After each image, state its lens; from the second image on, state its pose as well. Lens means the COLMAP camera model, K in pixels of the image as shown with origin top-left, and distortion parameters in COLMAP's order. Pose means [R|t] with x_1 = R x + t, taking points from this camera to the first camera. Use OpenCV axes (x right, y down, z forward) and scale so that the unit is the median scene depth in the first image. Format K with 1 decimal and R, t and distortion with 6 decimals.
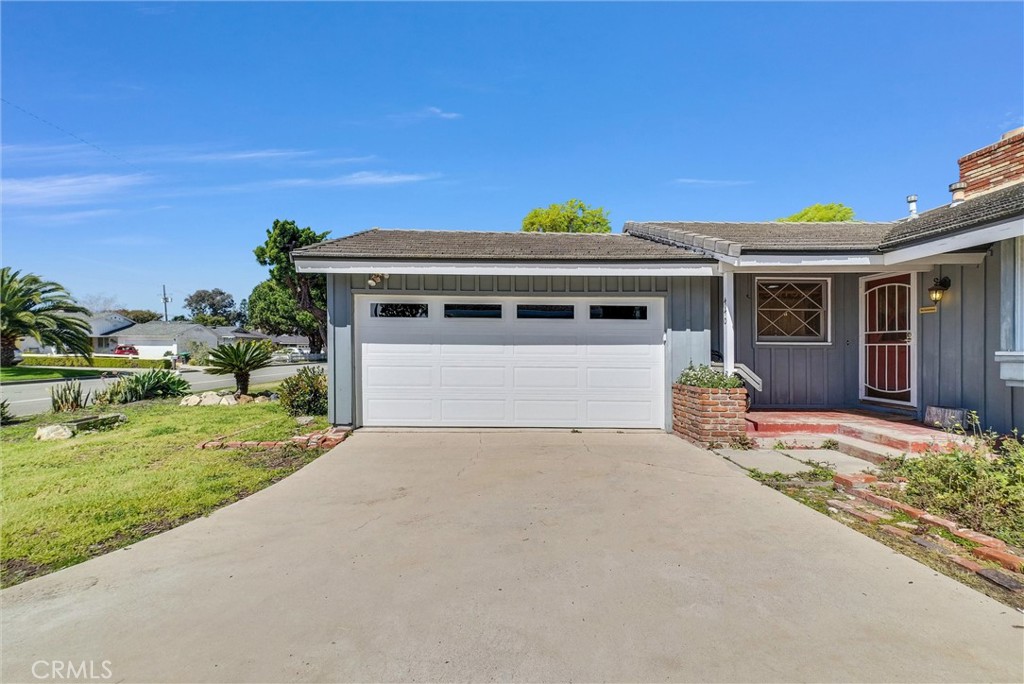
lens RADIAL K [[425.8, 0, 514.5], [0, 425.8, 345.7], [0, 0, 1]] dist [0.001859, 0.000001]
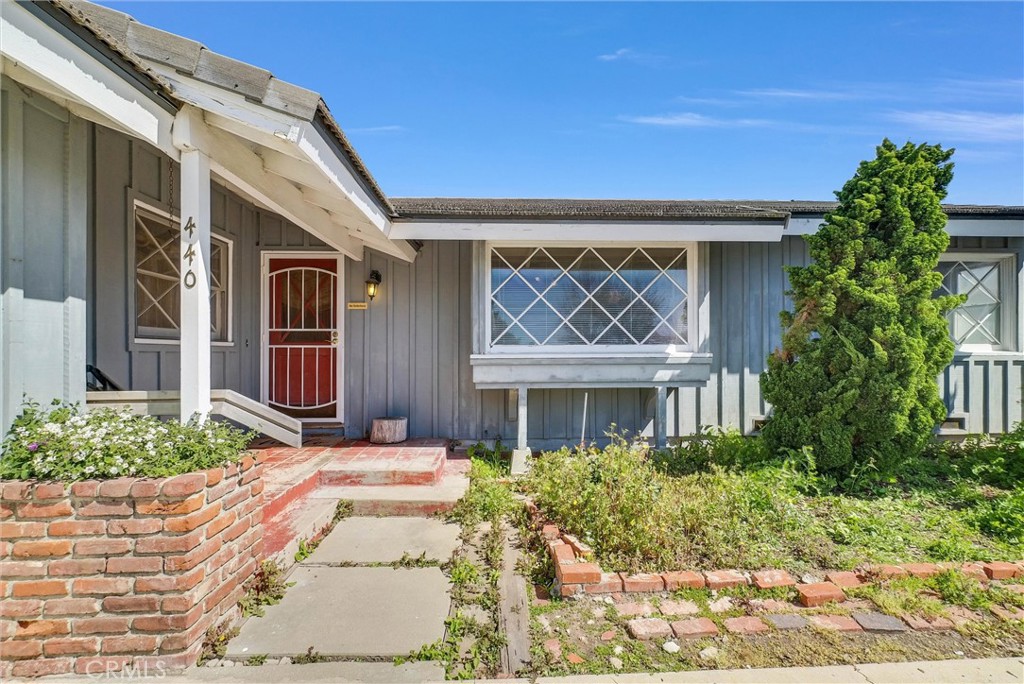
lens RADIAL K [[428.1, 0, 480.6], [0, 428.1, 351.1], [0, 0, 1]] dist [0.000408, -0.000065]
pose [[-0.001529, -0.001684, 0.999997, 0.114280], [-0.005504, 0.999983, 0.001676, 0.002741], [-0.999984, -0.005501, -0.001538, 0.725343]]
